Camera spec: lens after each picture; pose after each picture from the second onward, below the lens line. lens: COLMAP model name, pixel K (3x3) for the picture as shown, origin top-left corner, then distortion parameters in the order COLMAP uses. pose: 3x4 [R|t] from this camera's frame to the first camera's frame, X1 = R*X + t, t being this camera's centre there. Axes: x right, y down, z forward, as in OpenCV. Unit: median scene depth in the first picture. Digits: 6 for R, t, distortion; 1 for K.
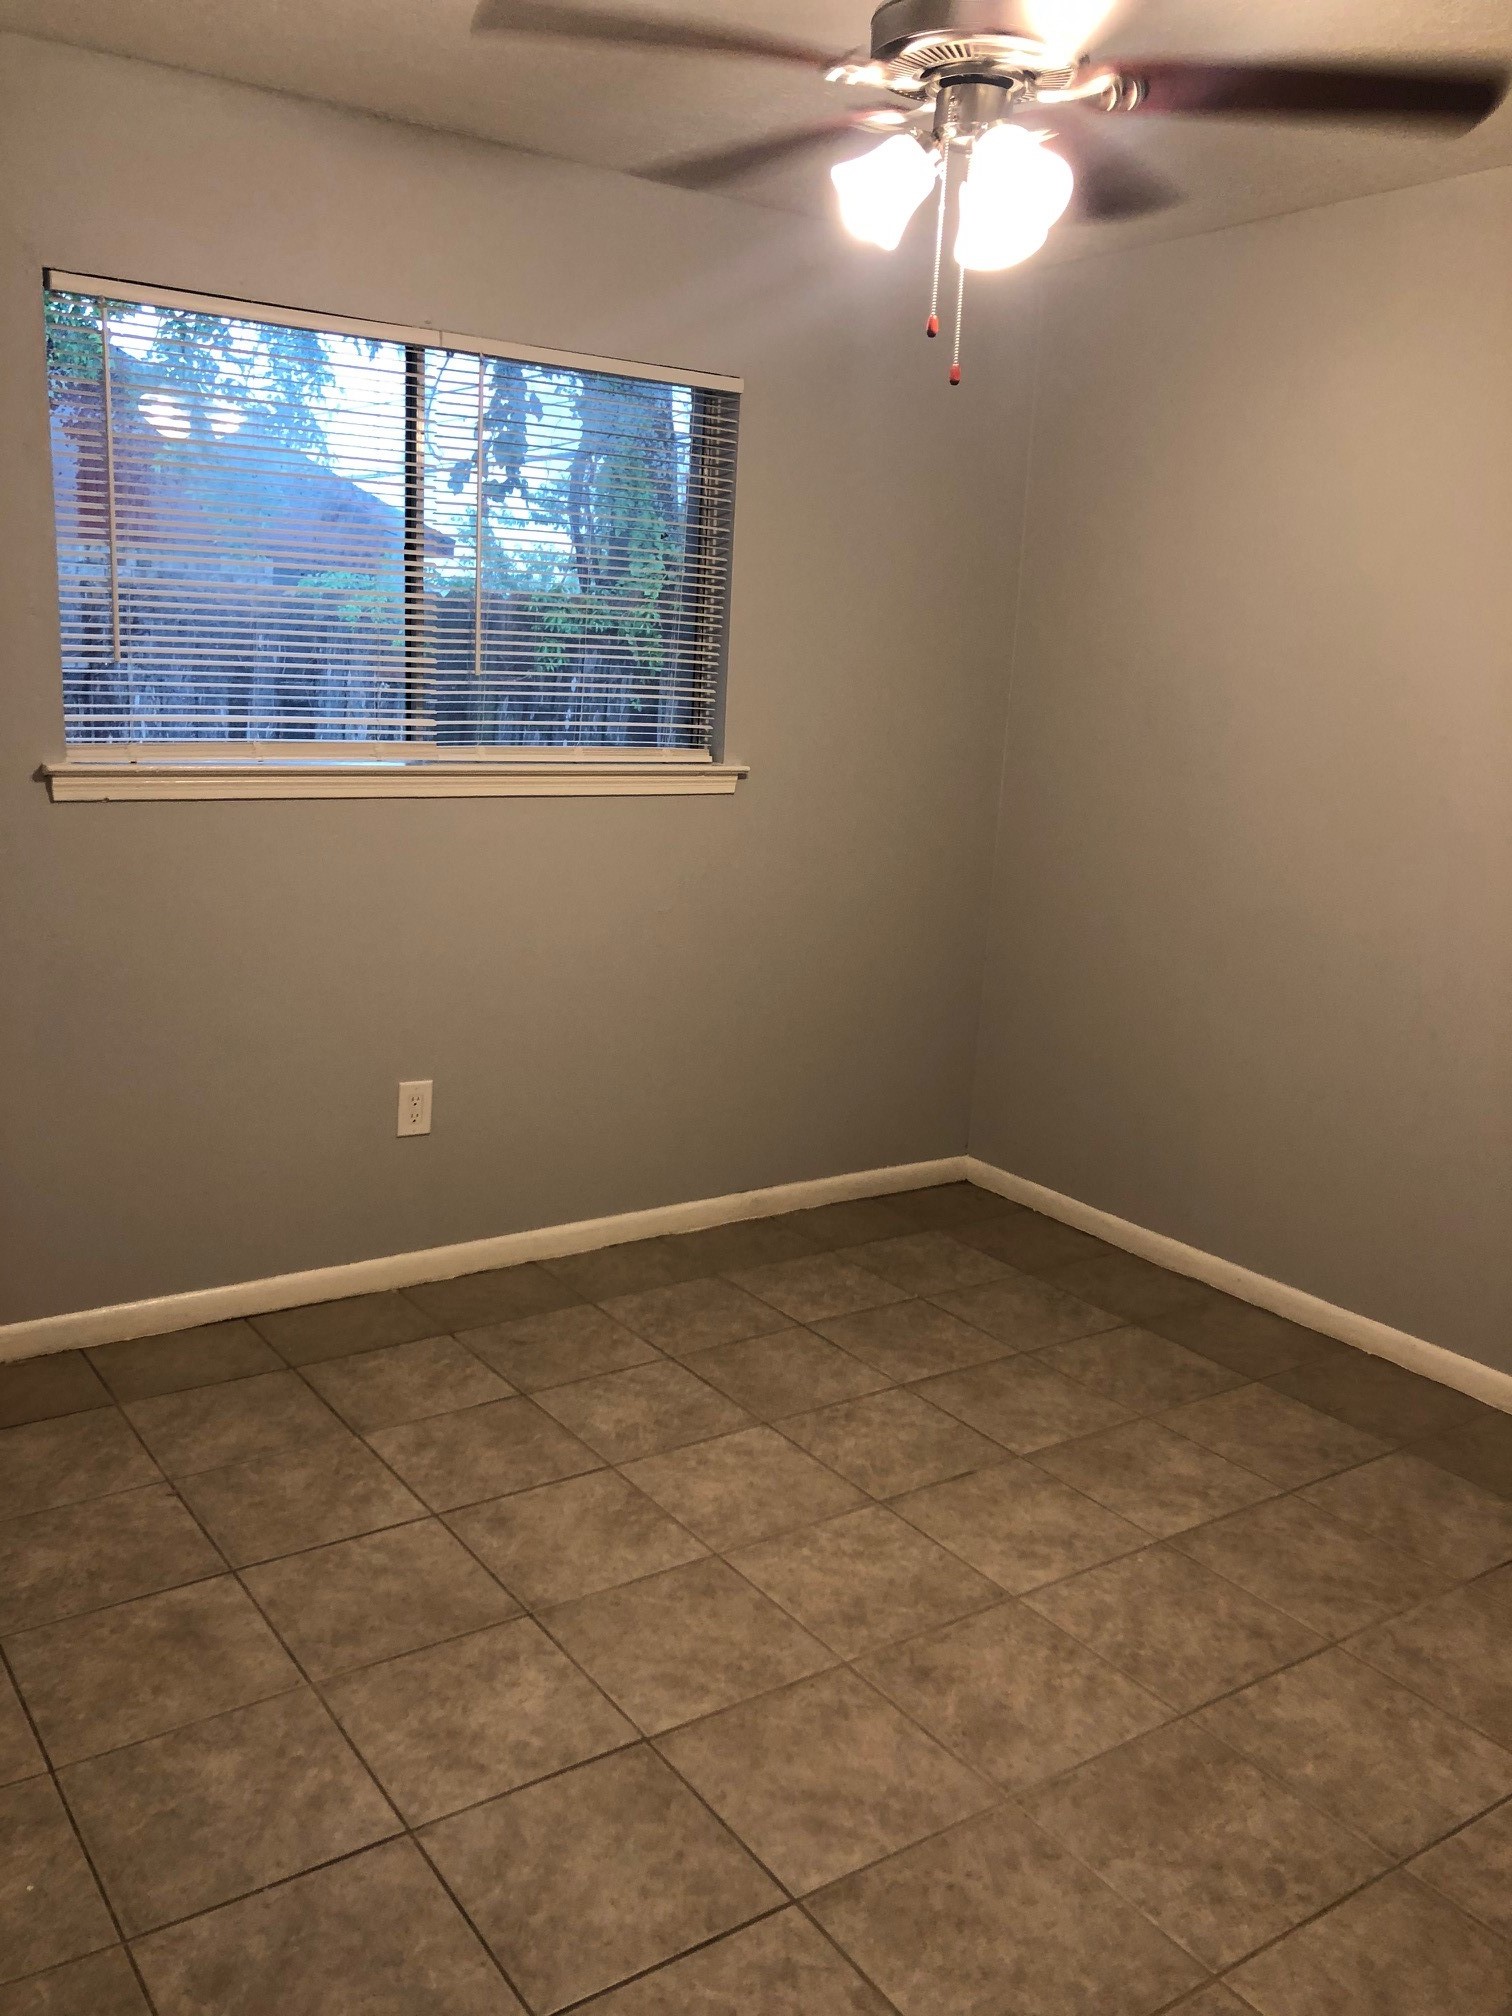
lens RADIAL K [[1665.9, 0, 749.9], [0, 1665.9, 1004.2], [0, 0, 1]] dist [0.032588, -0.017345]
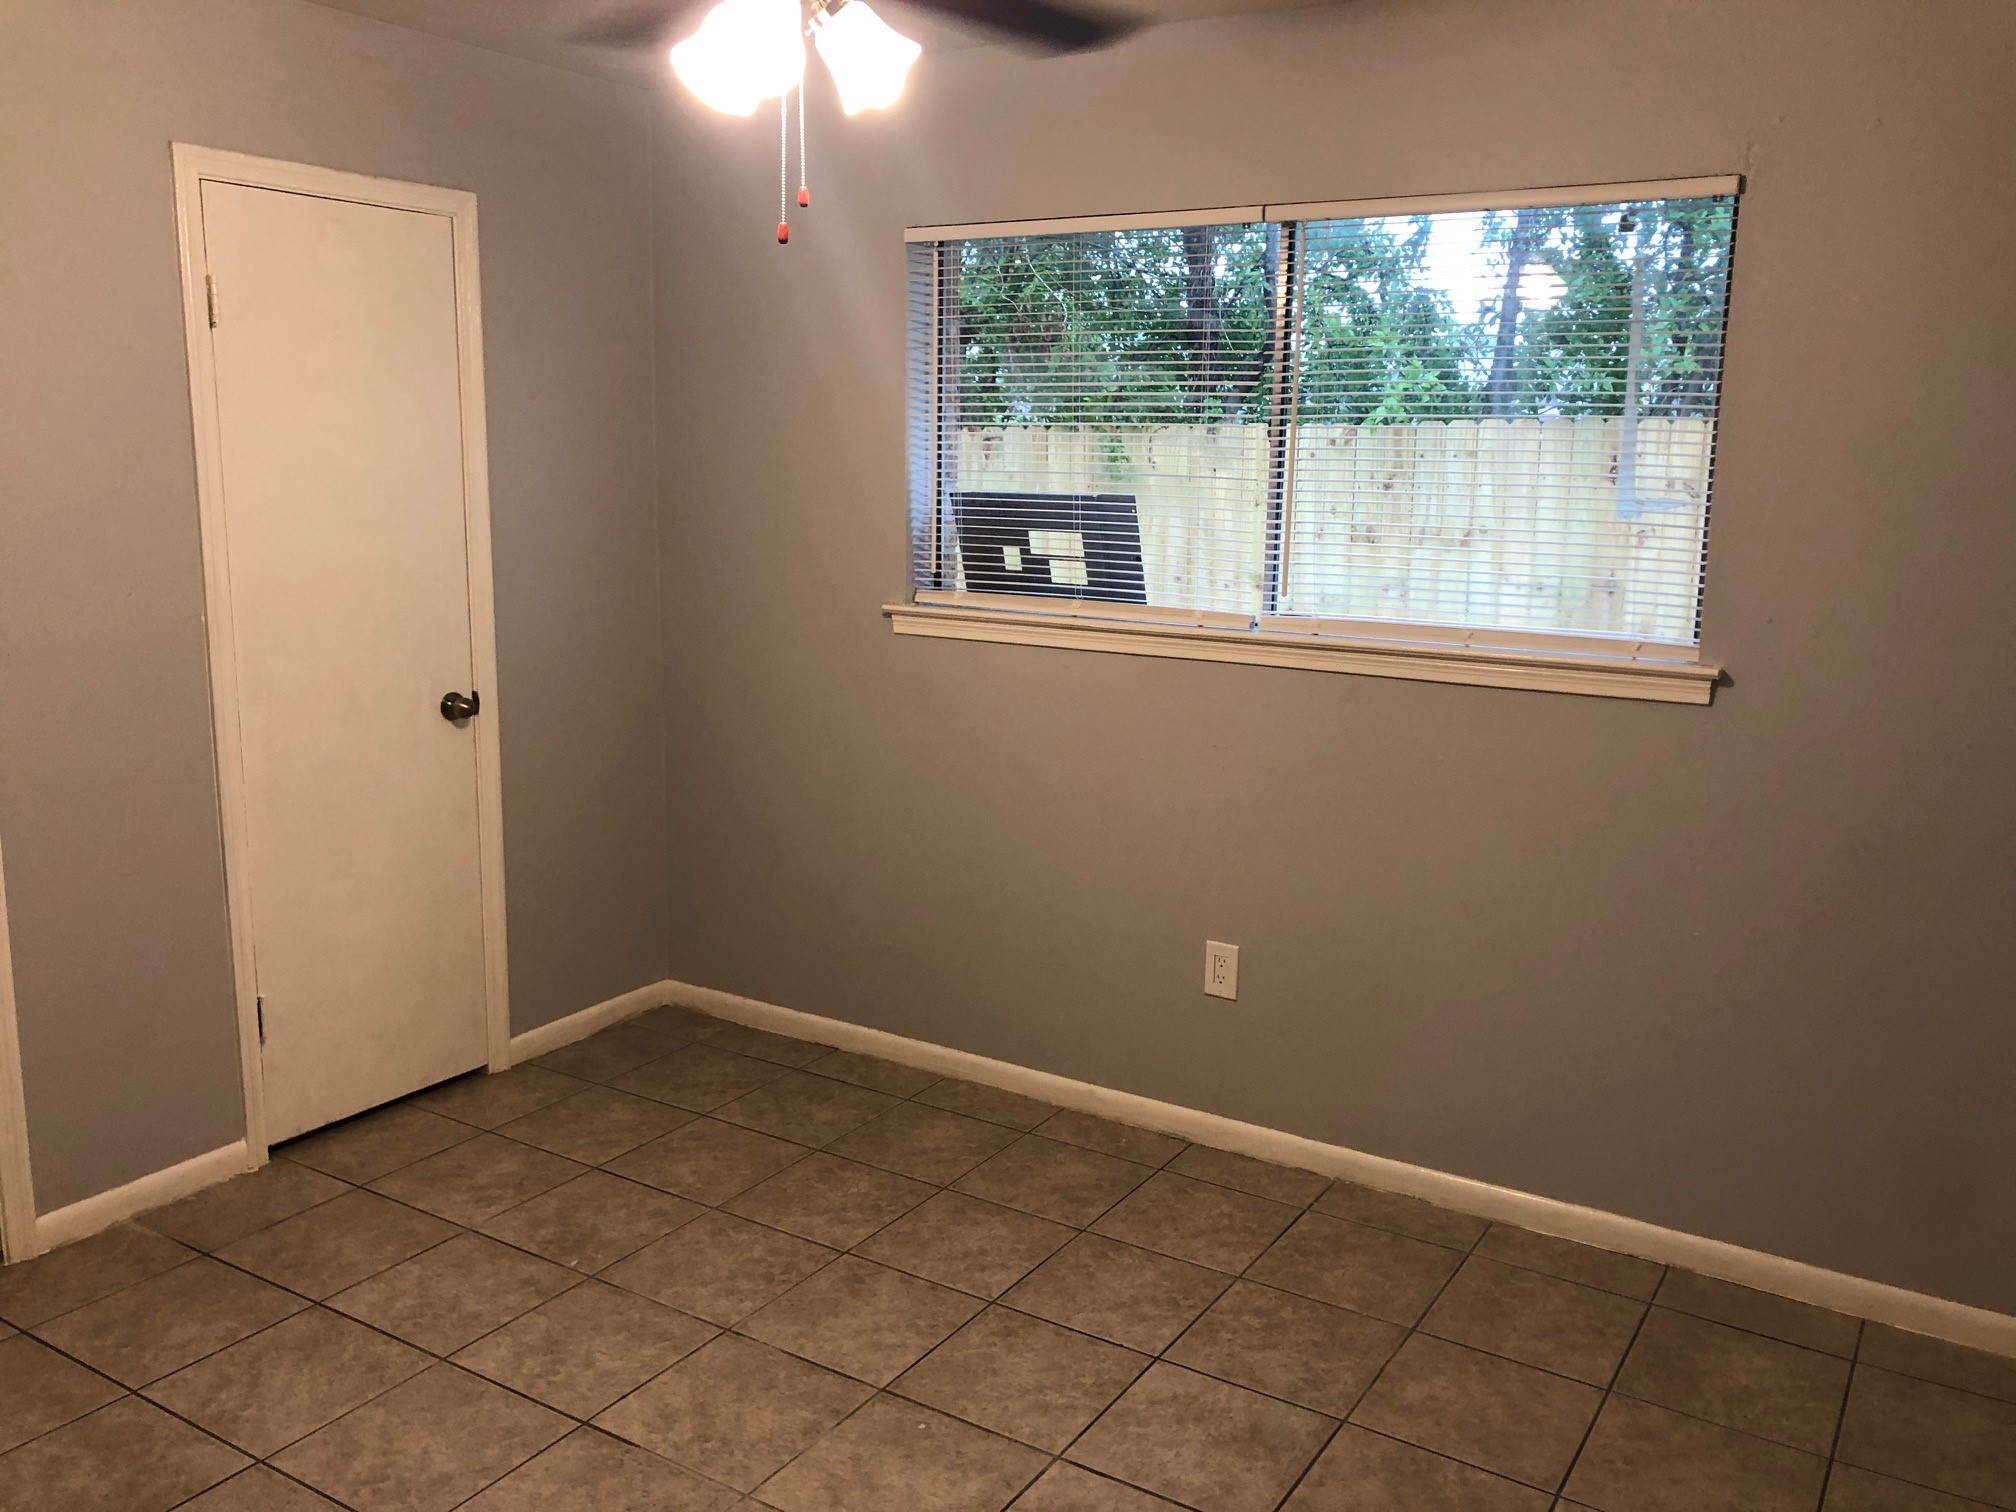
lens RADIAL K [[1665.9, 0, 1020.6], [0, 1665.9, 767.1], [0, 0, 1]] dist [0.032588, -0.017345]
pose [[0.393918, 0.141939, -0.908120, 0.825995], [-0.200198, 0.977533, 0.065948, -0.125576], [0.897078, 0.155825, 0.413484, 0.602939]]
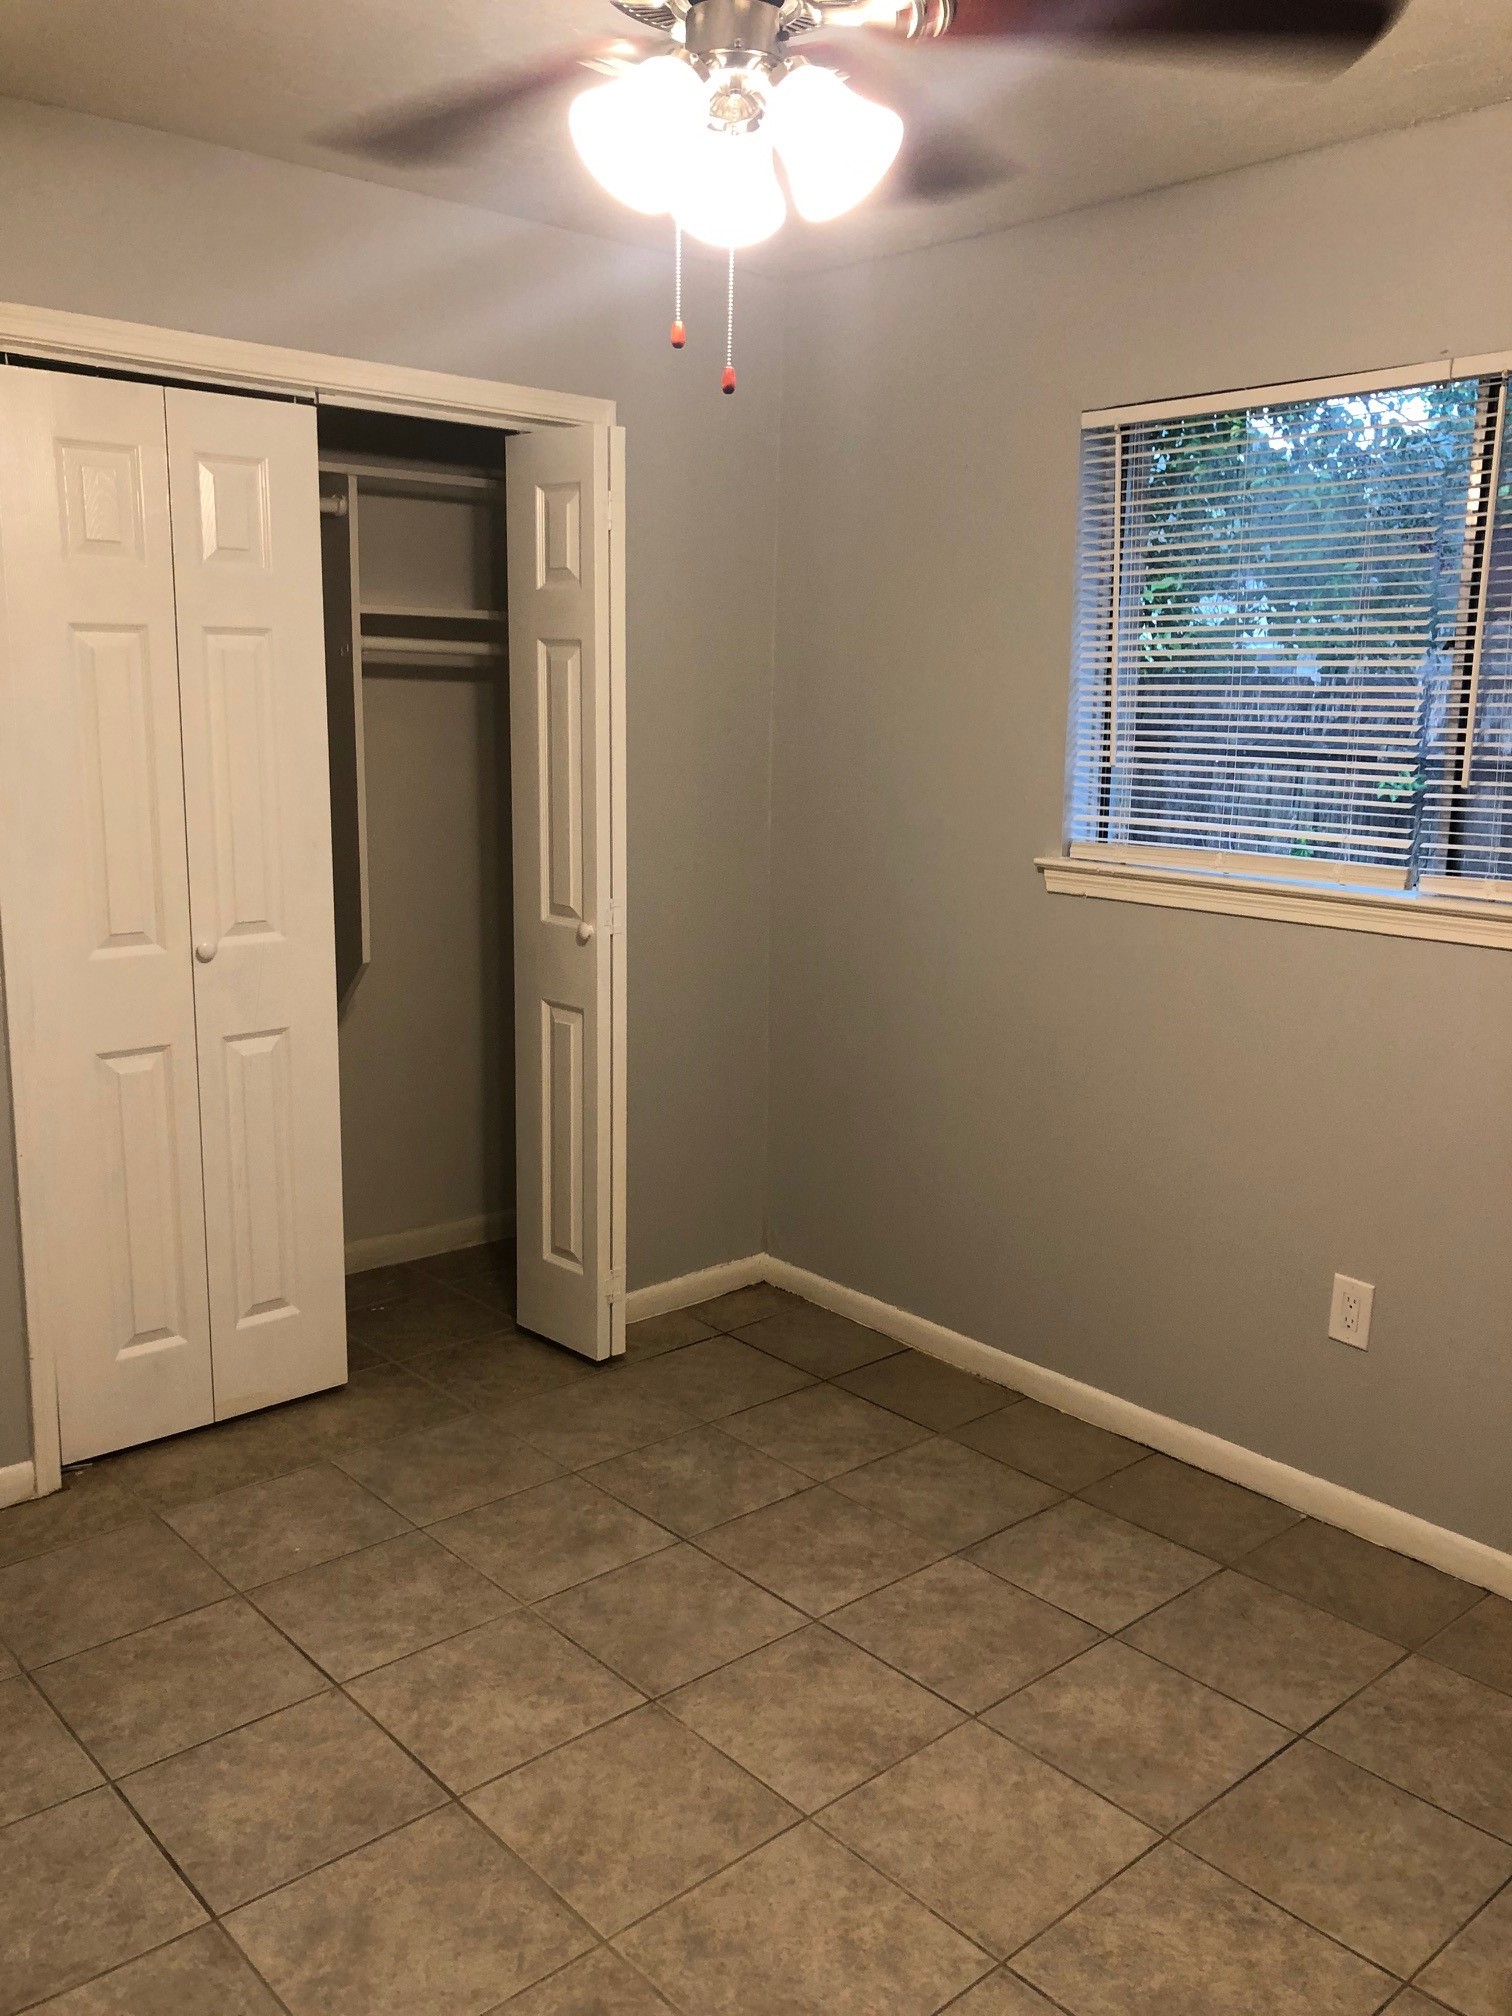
lens RADIAL K [[1665.9, 0, 758.7], [0, 1665.9, 1014.4], [0, 0, 1]] dist [0.032588, -0.017345]
pose [[0.117226, 0.148550, -0.981932, 0.708898], [-0.215892, 0.968915, 0.120807, -0.148498], [0.969355, 0.197830, 0.145653, 0.743986]]
